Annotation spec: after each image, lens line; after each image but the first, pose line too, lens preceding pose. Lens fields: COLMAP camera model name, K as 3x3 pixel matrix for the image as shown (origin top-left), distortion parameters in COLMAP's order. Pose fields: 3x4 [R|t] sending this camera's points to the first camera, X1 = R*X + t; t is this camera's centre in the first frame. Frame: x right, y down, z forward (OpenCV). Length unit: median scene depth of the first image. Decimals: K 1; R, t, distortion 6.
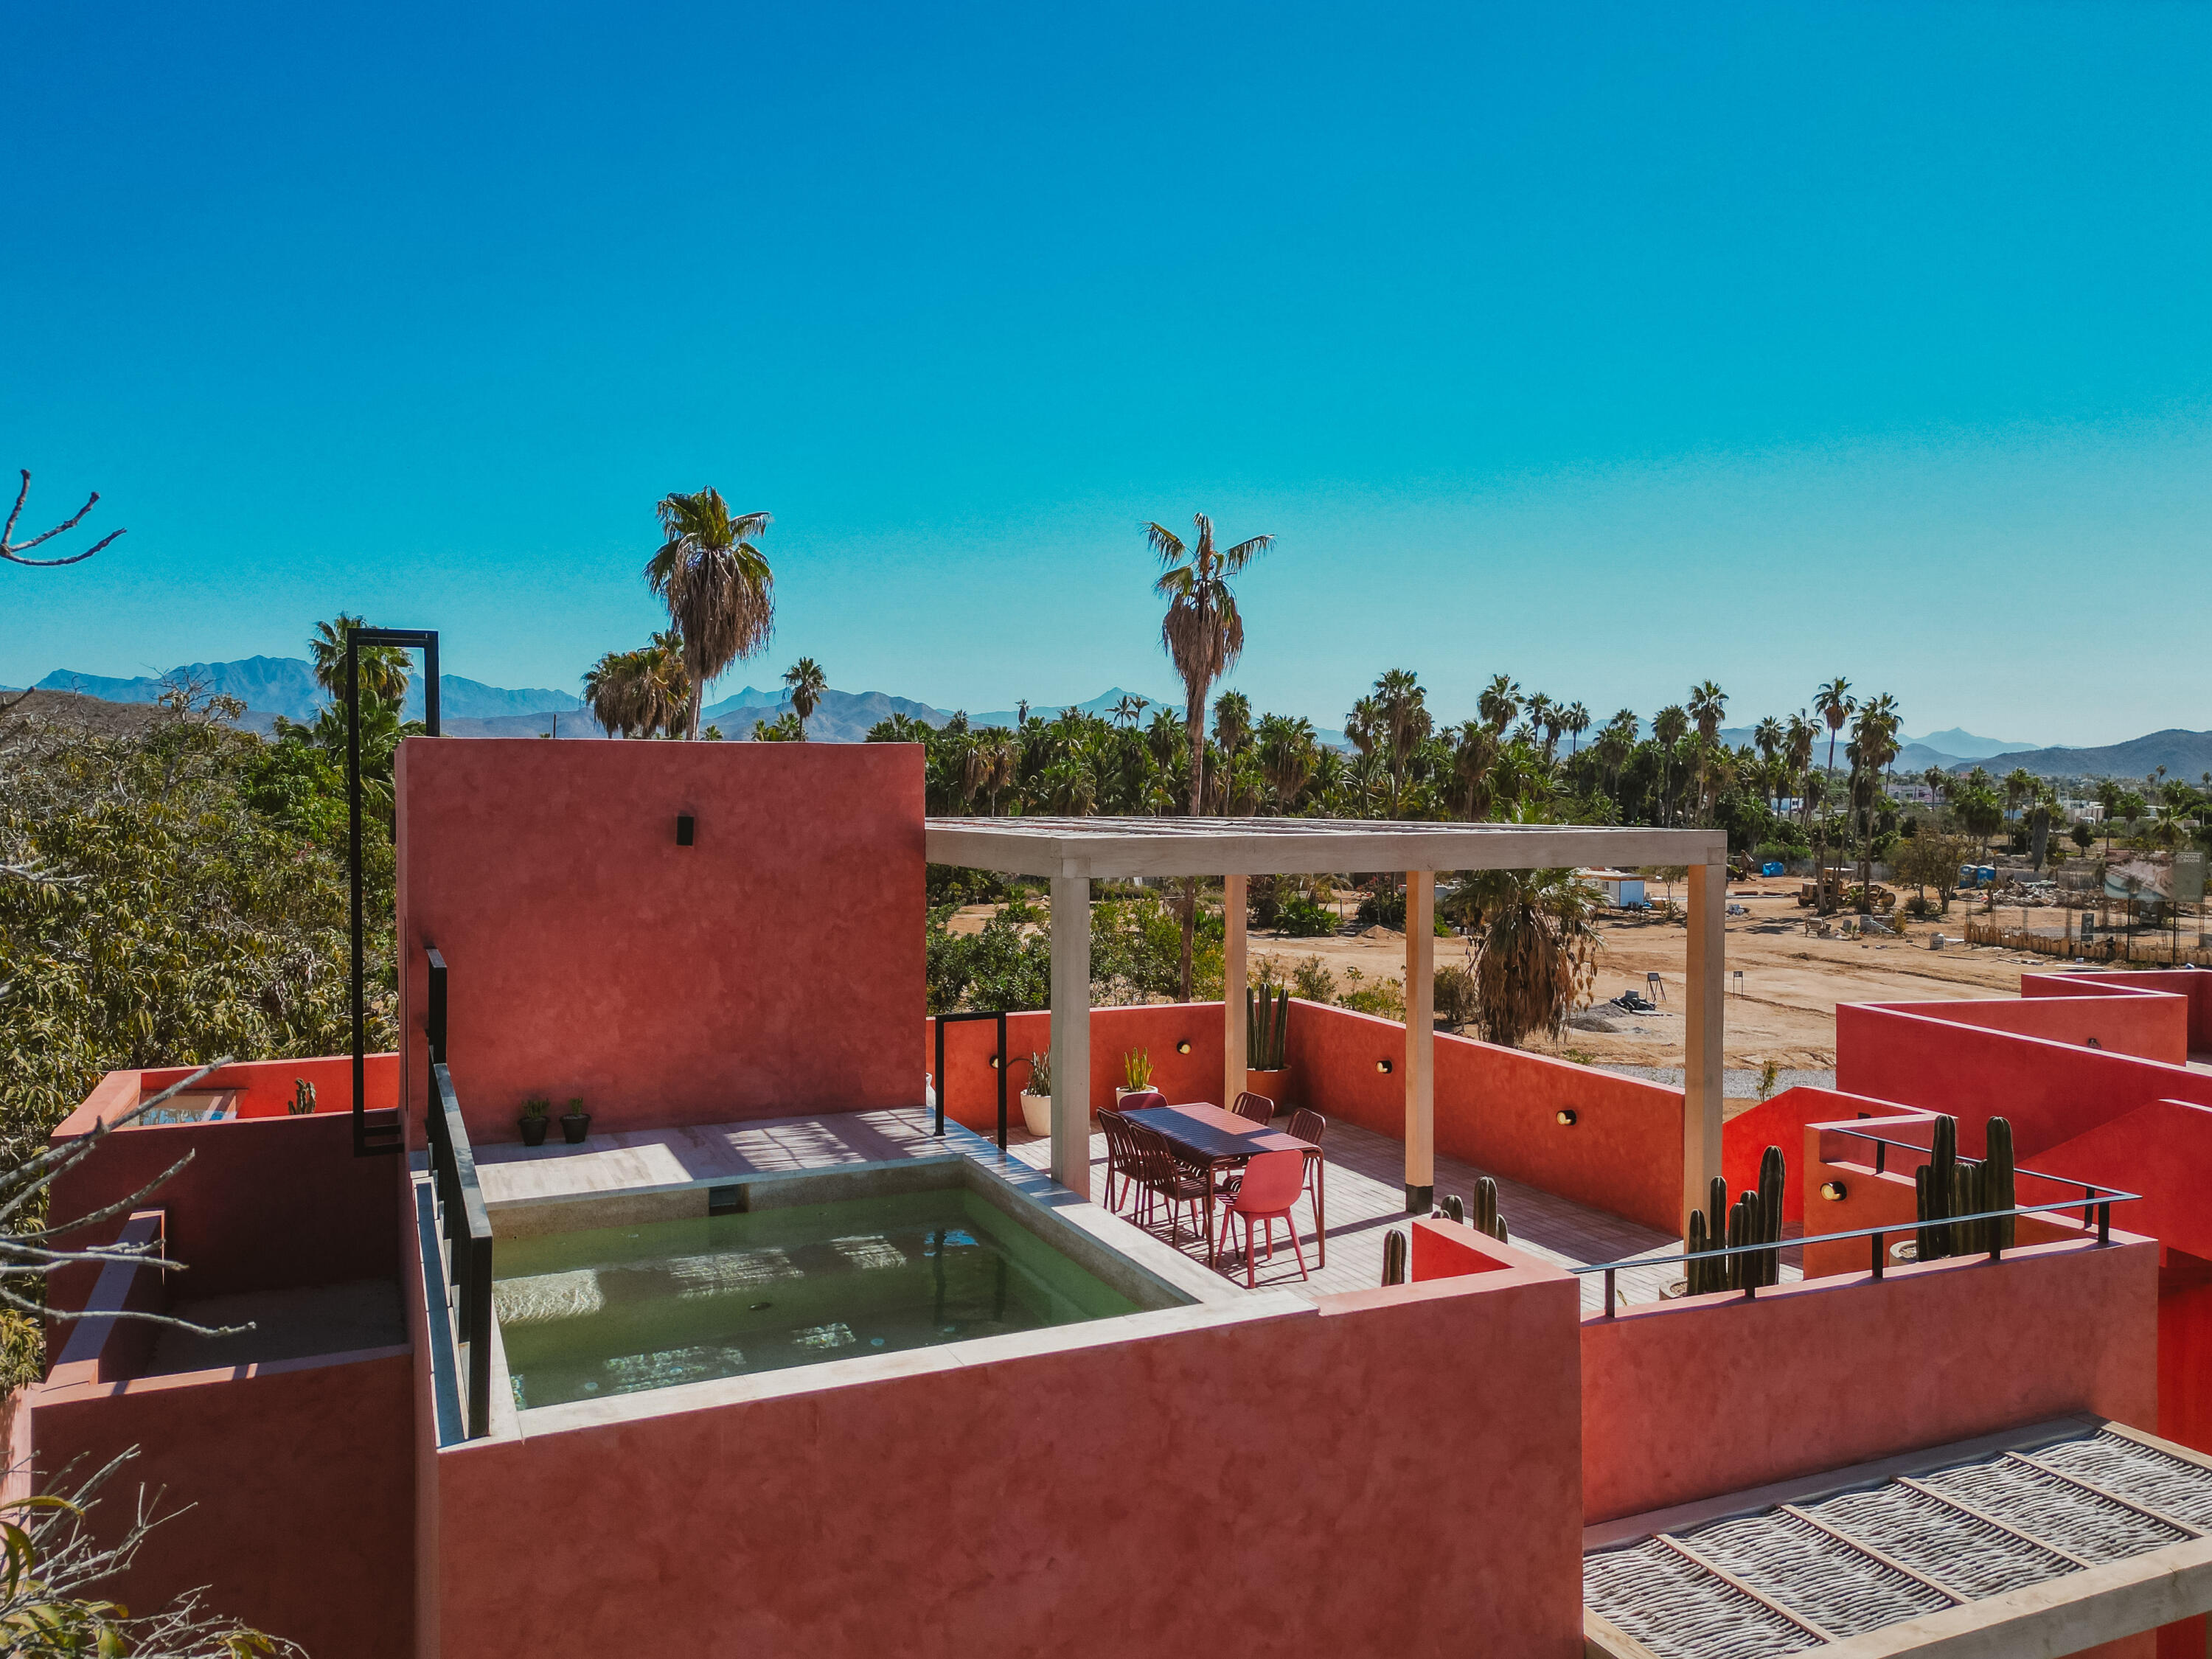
lens RADIAL K [[1646.5, 0, 1106.0], [0, 1646.5, 829.5], [0, 0, 1]] dist [0.006505, 0.000513]
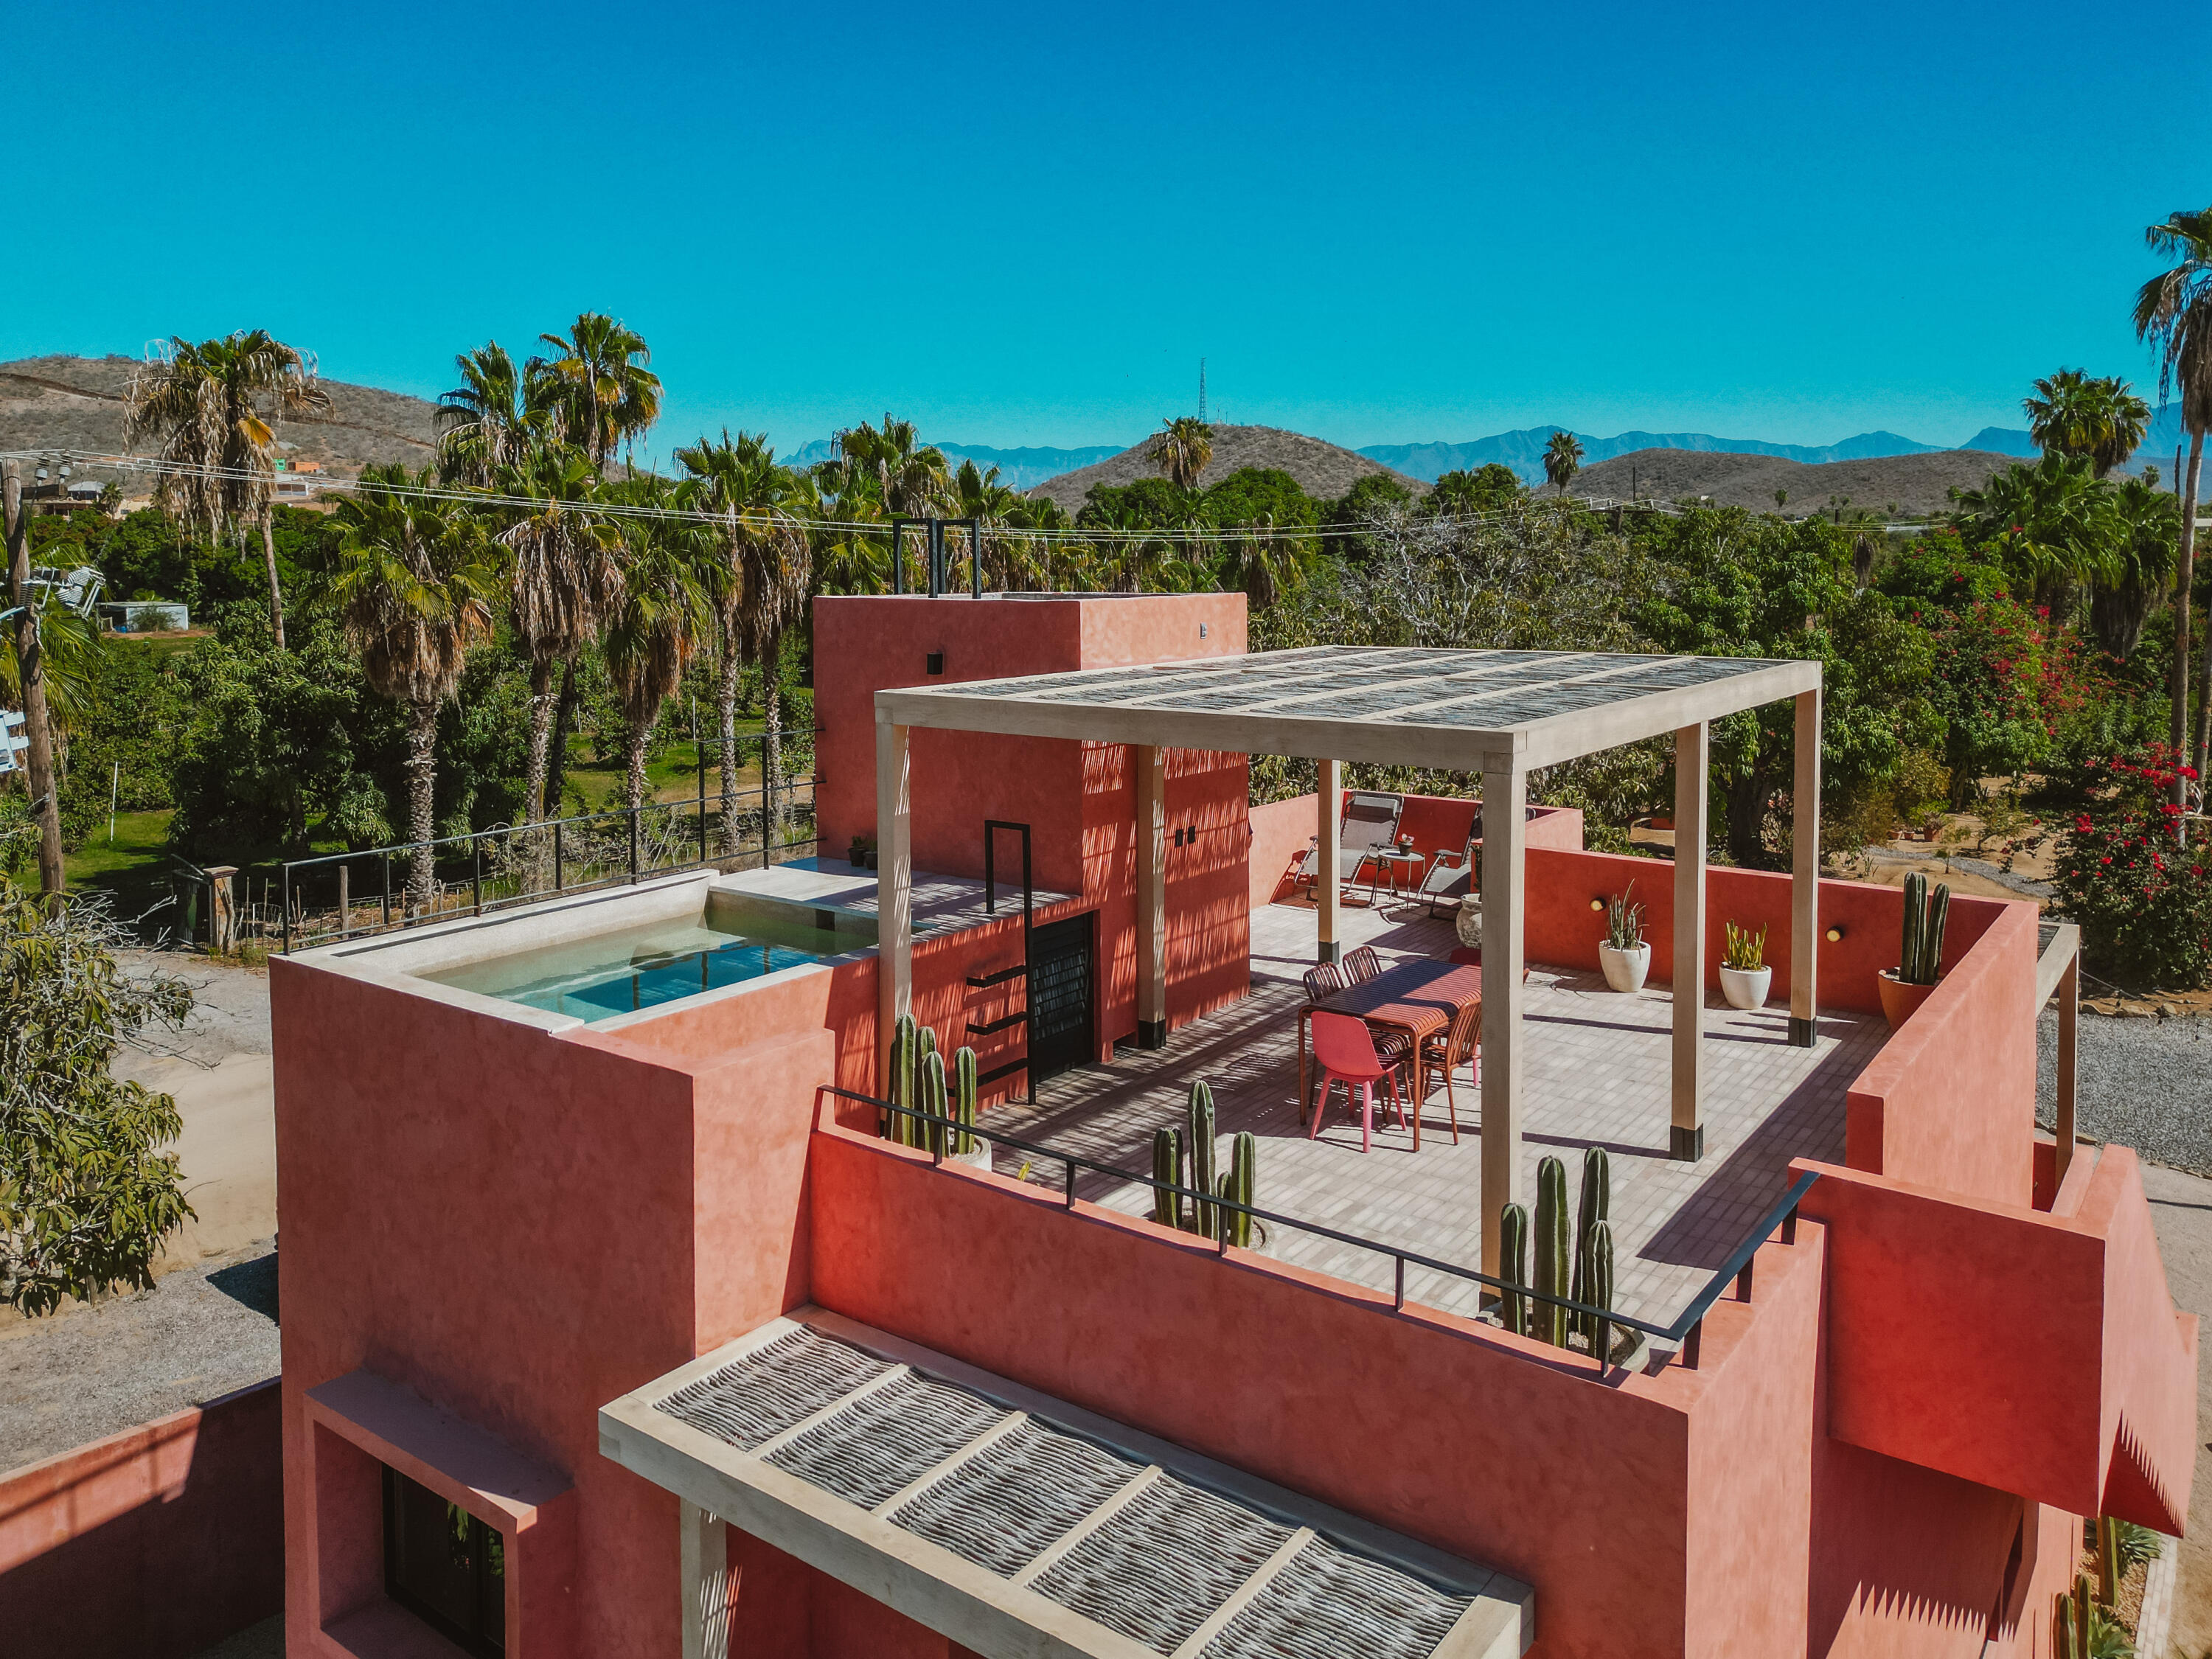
lens RADIAL K [[1613.4, 0, 1097.0], [0, 1613.4, 644.4], [0, 0, 1]] dist [0.059786, -0.079699]
pose [[0.484604, 0.049091, -0.873355, 1.505650], [-0.013863, 0.998730, 0.048446, -0.126416], [0.874624, -0.011370, 0.484669, 0.663674]]
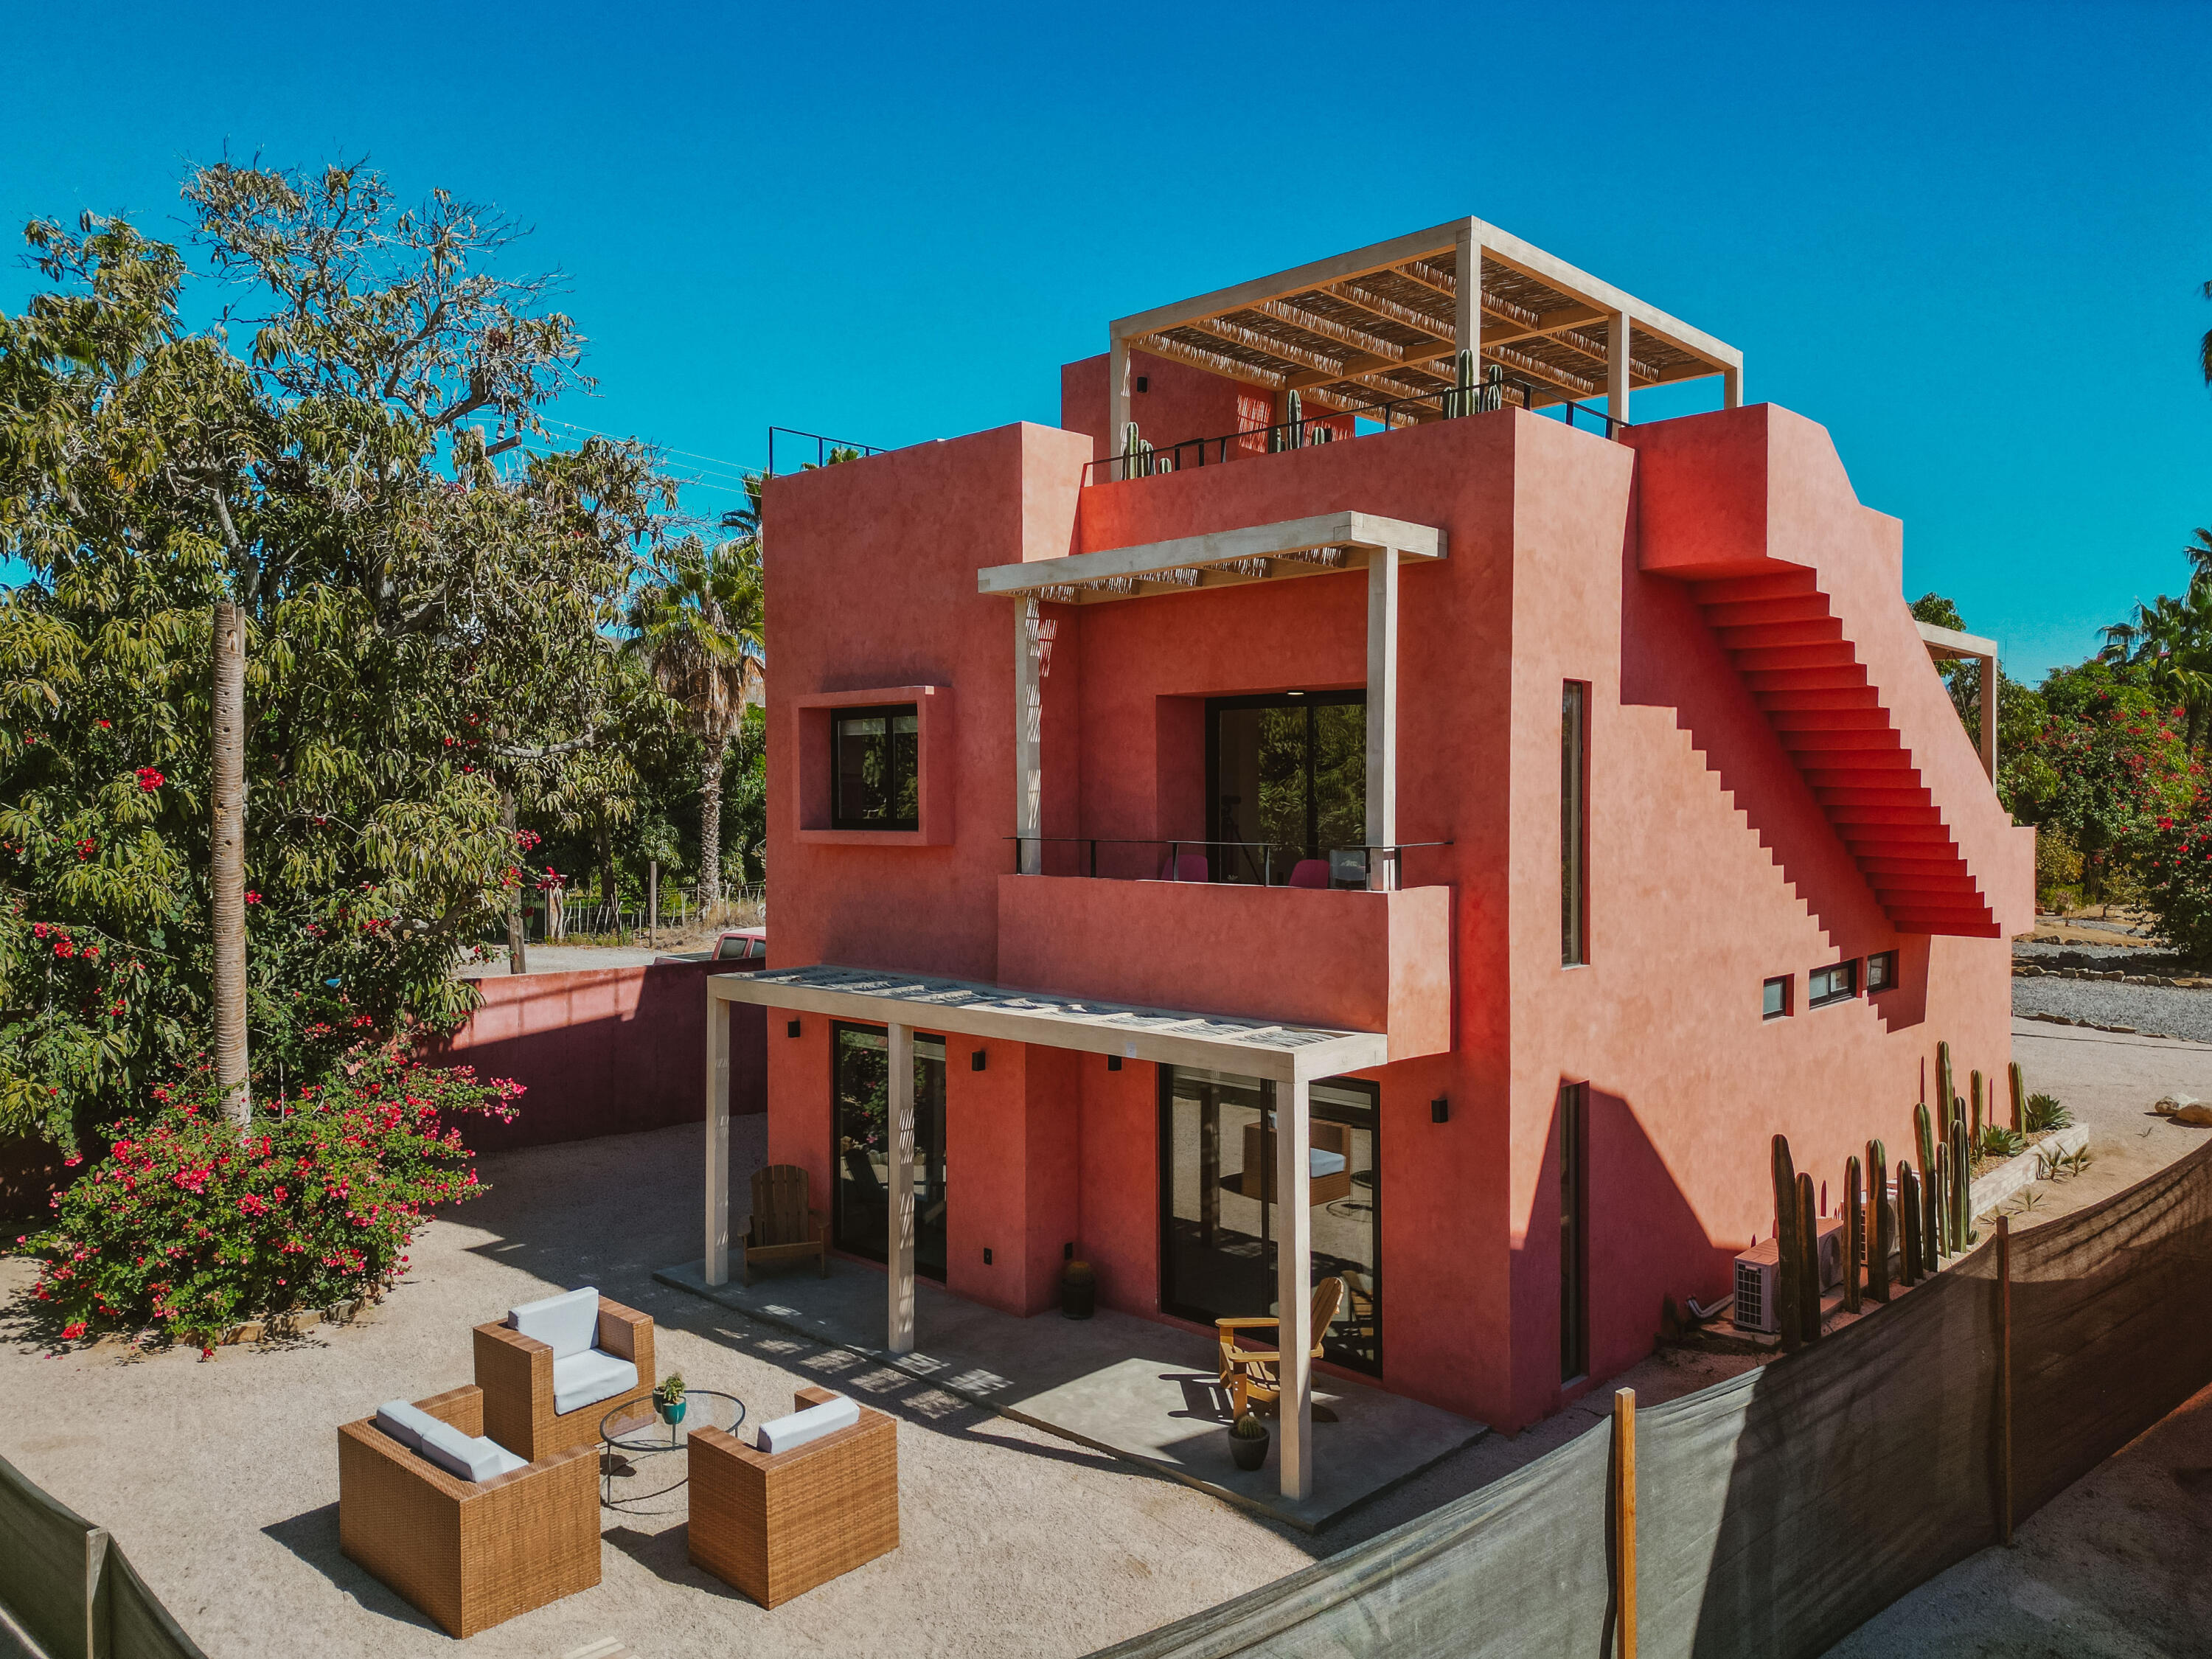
lens RADIAL K [[1590.8, 0, 1106.0], [0, 1590.8, 829.5], [0, 0, 1]] dist [-0.000416, -0.000478]
pose [[0.383593, 0.017198, -0.923342, 2.435346], [-0.015107, 0.999810, 0.012346, 0.819461], [0.923379, 0.009213, 0.383780, 0.236379]]
